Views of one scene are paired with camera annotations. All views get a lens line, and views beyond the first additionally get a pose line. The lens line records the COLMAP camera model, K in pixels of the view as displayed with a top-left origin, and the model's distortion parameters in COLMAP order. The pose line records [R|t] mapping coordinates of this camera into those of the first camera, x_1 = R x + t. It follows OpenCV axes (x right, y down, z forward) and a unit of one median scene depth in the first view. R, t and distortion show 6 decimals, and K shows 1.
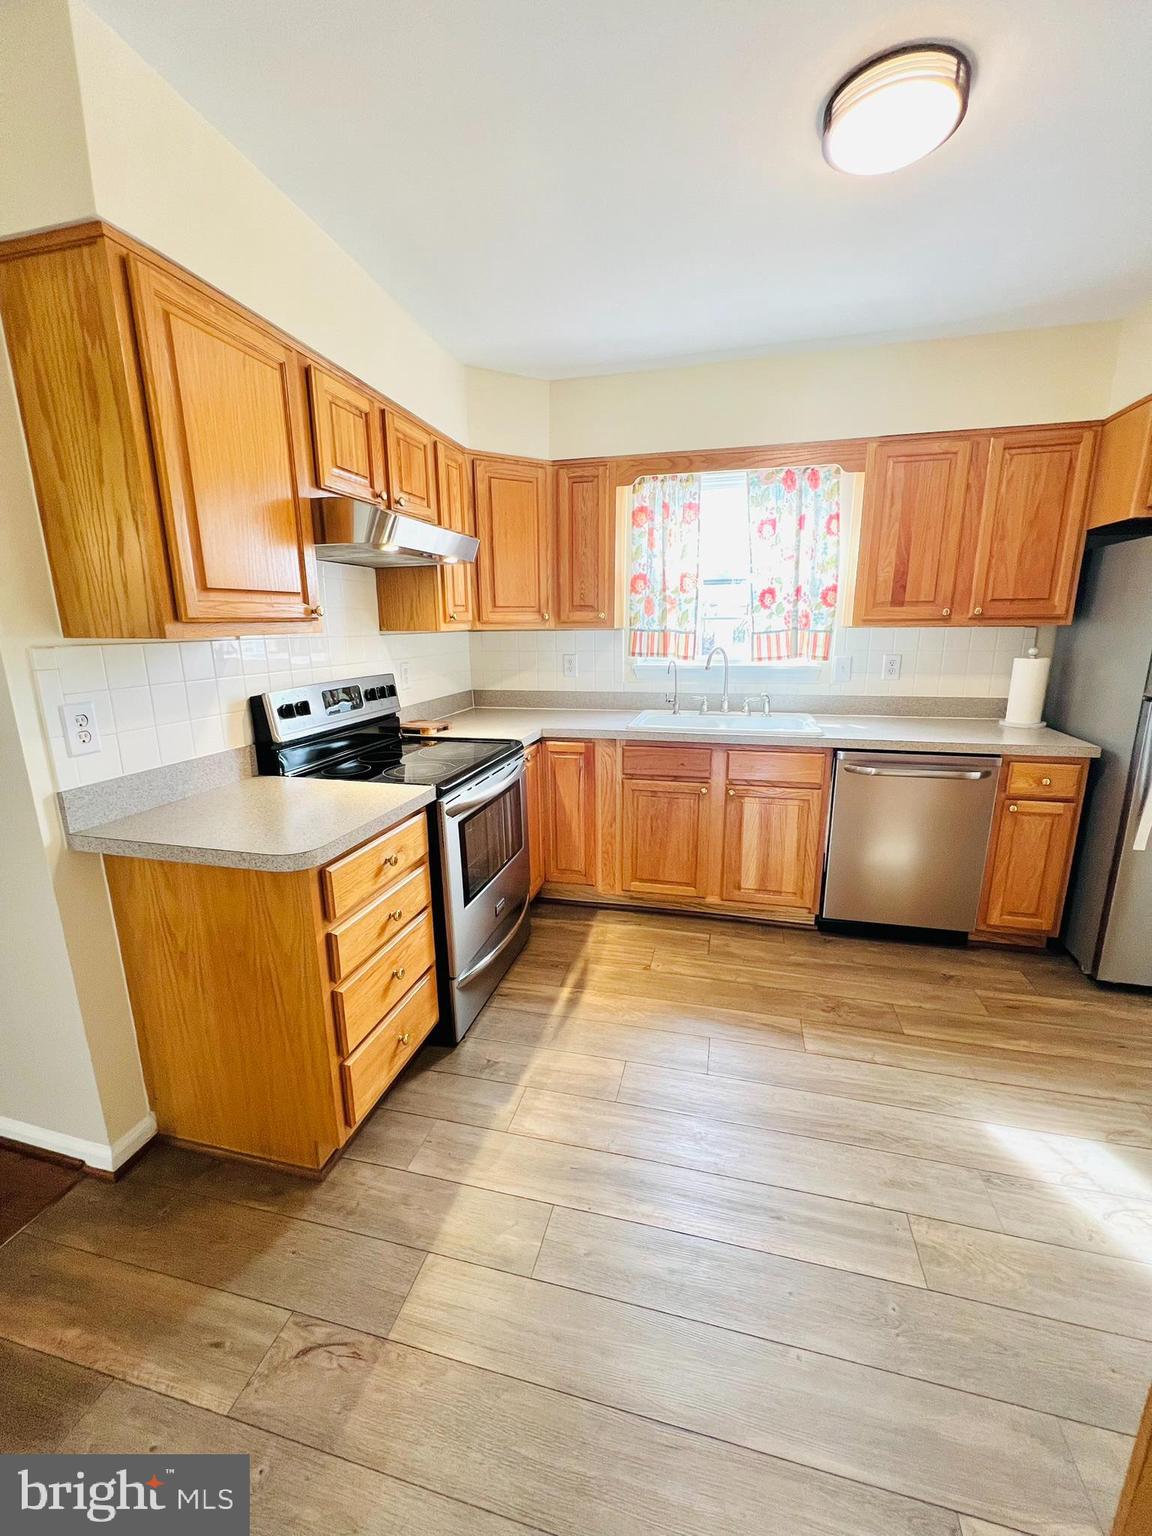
lens RADIAL K [[619.5, 0, 578.9], [0, 619.5, 763.4], [0, 0, 1]] dist [-0.001423, 0.000104]
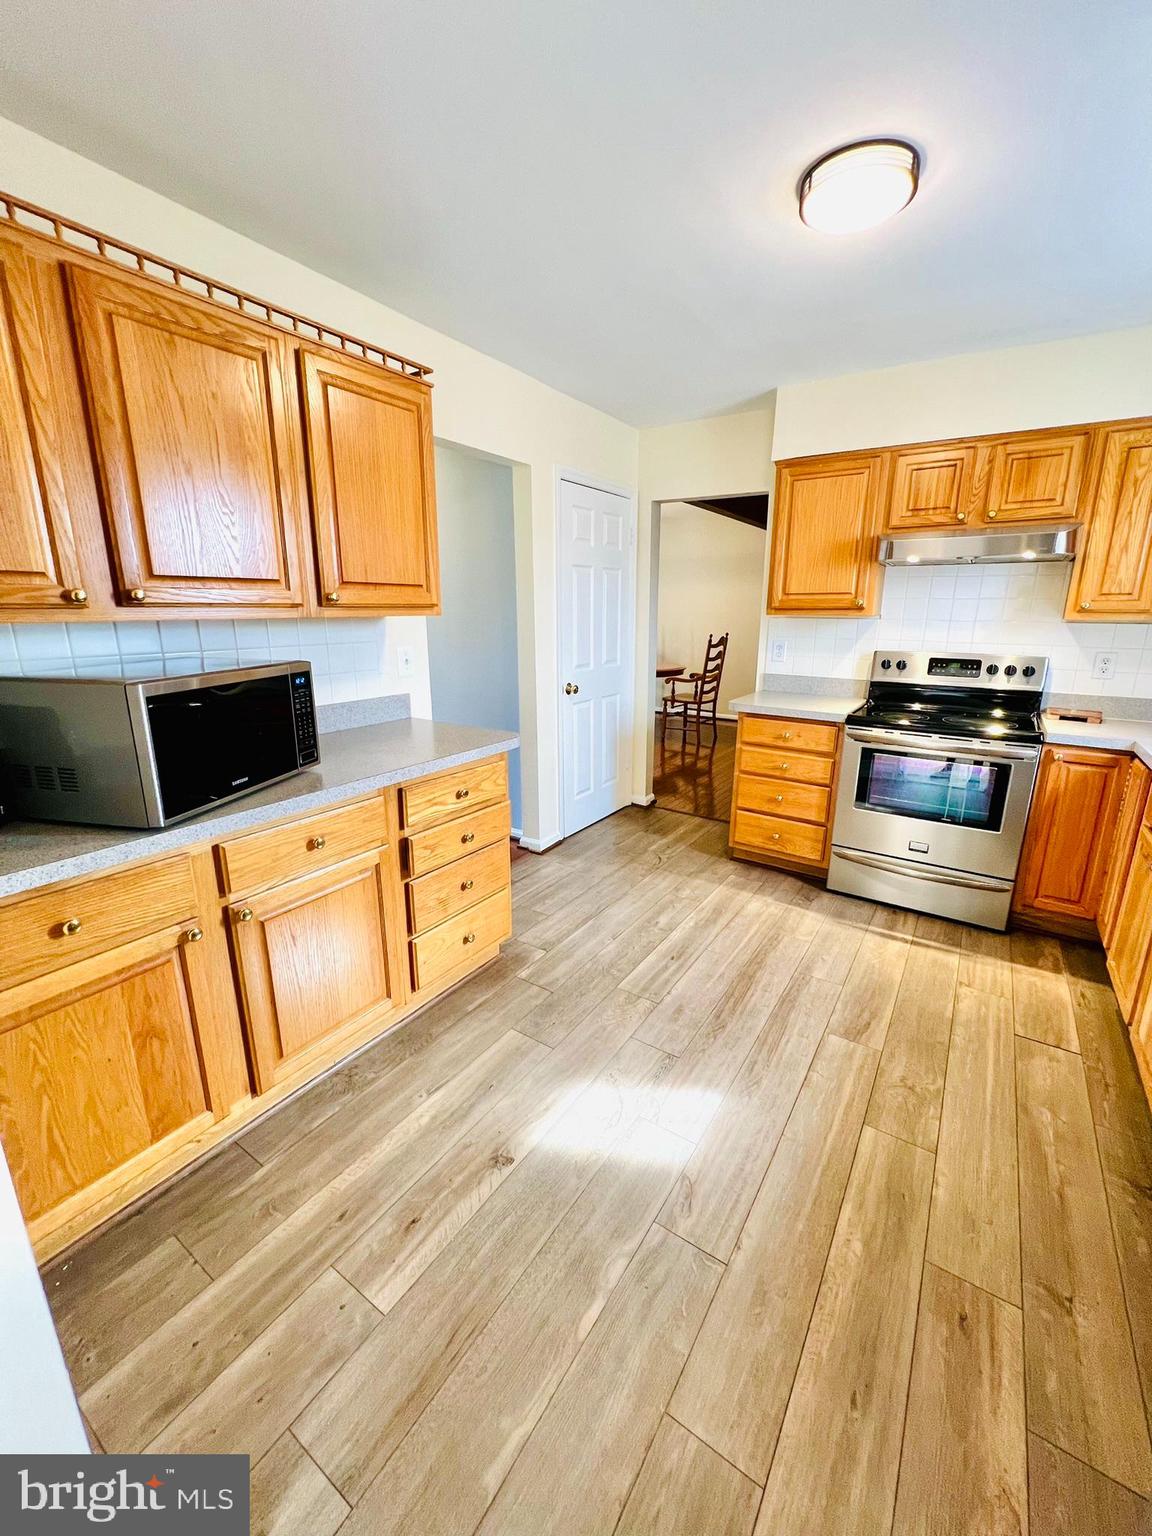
lens RADIAL K [[619.5, 0, 578.7], [0, 619.5, 766.4], [0, 0, 1]] dist [-0.001423, 0.000104]
pose [[-0.339502, 0.238193, -0.909946, 1.194044], [-0.209757, 0.923872, 0.320099, -0.168013], [0.916919, 0.299542, -0.263694, 0.677541]]
